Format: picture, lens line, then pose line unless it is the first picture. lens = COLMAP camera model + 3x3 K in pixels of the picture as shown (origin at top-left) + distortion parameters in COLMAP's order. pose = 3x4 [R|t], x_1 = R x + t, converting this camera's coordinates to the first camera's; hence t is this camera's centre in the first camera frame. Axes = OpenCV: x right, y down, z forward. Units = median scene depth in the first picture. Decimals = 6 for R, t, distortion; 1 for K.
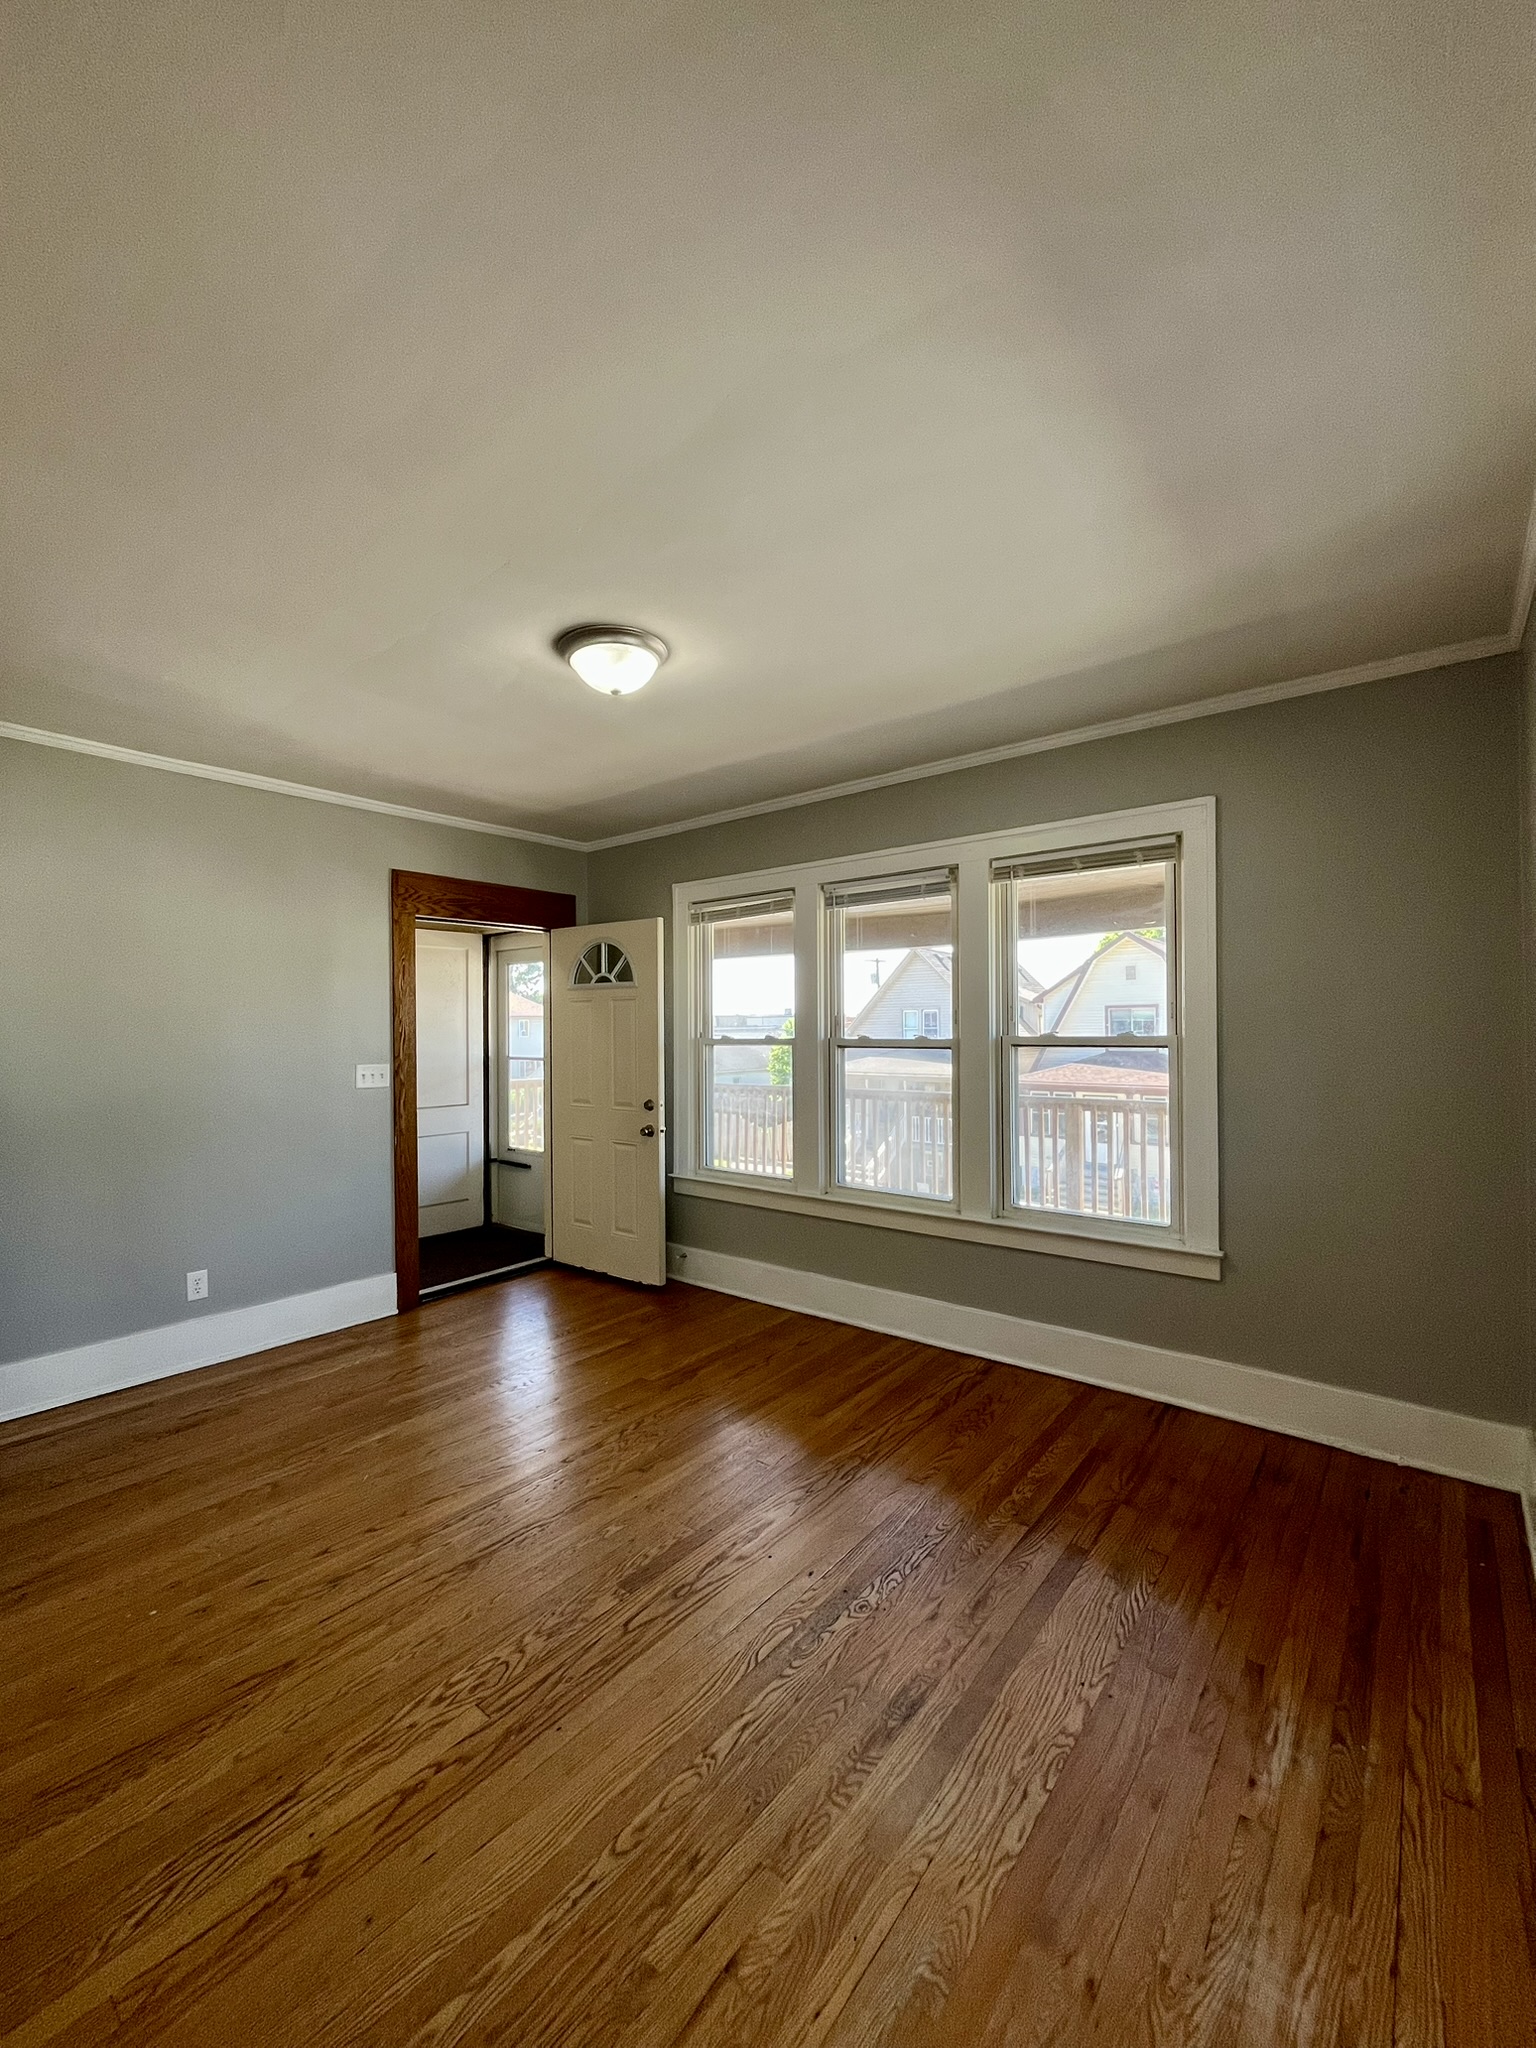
lens RADIAL K [[828.8, 0, 767.9], [0, 828.8, 1026.7], [0, 0, 1]] dist [0.000366, 0.000063]
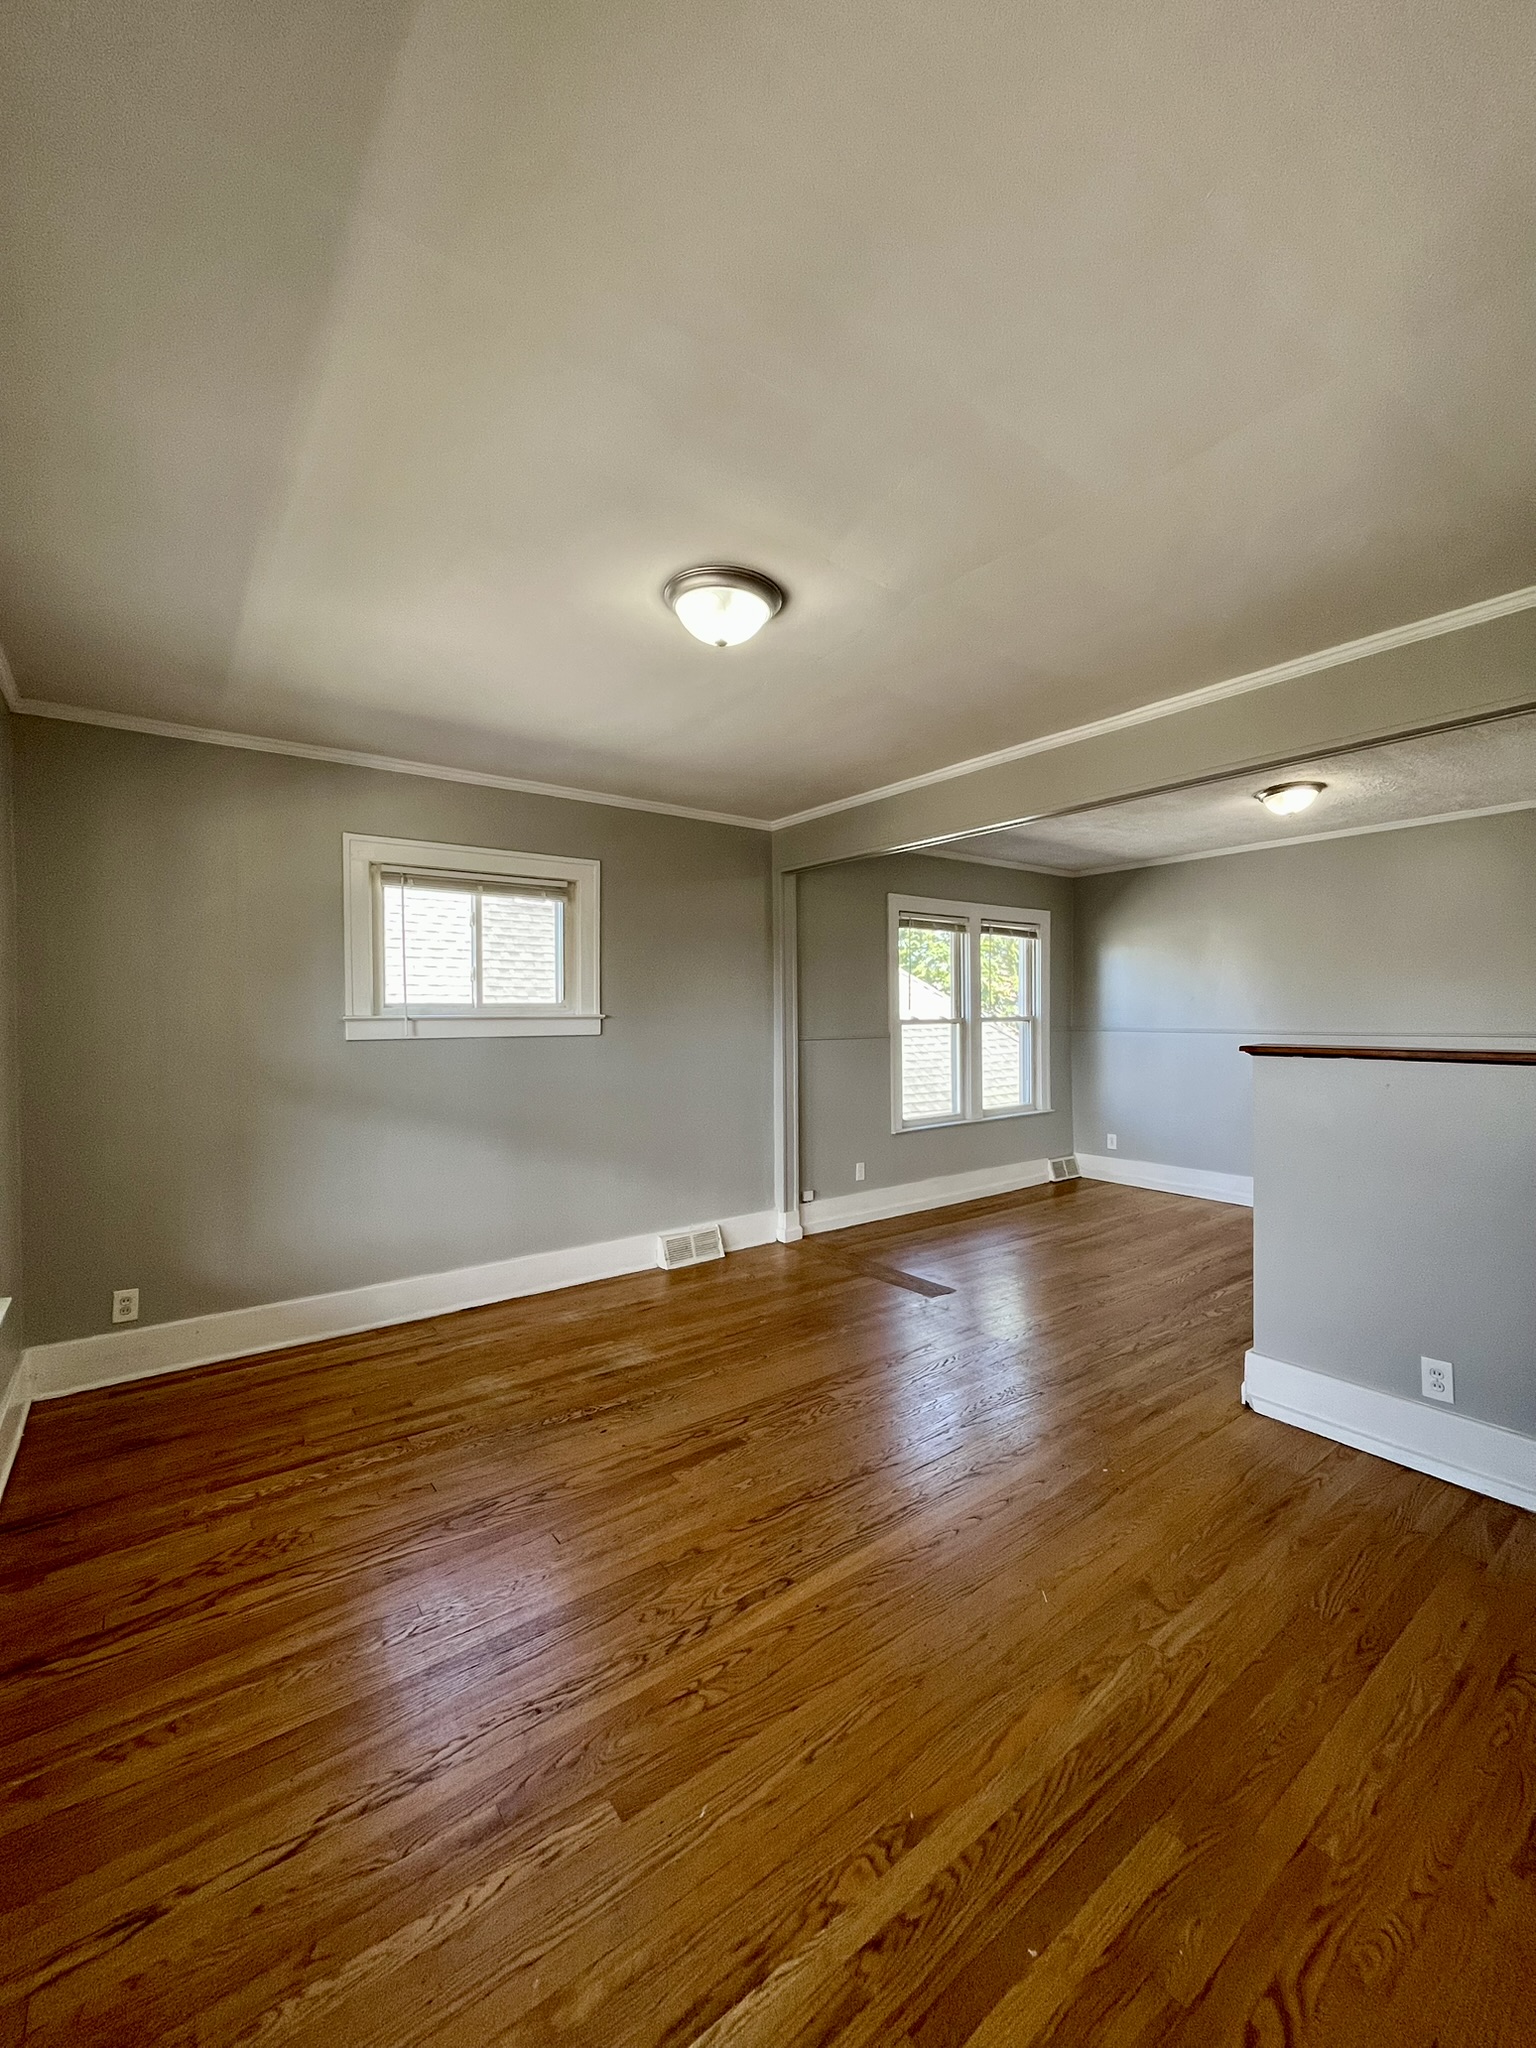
lens RADIAL K [[828.8, 0, 768.9], [0, 828.8, 1021.4], [0, 0, 1]] dist [0.000366, 0.000063]
pose [[-0.969291, 0.014849, 0.245466, -0.492546], [0.015160, 0.999885, -0.000621, 0.015183], [-0.245447, 0.003119, -0.969405, 2.036857]]
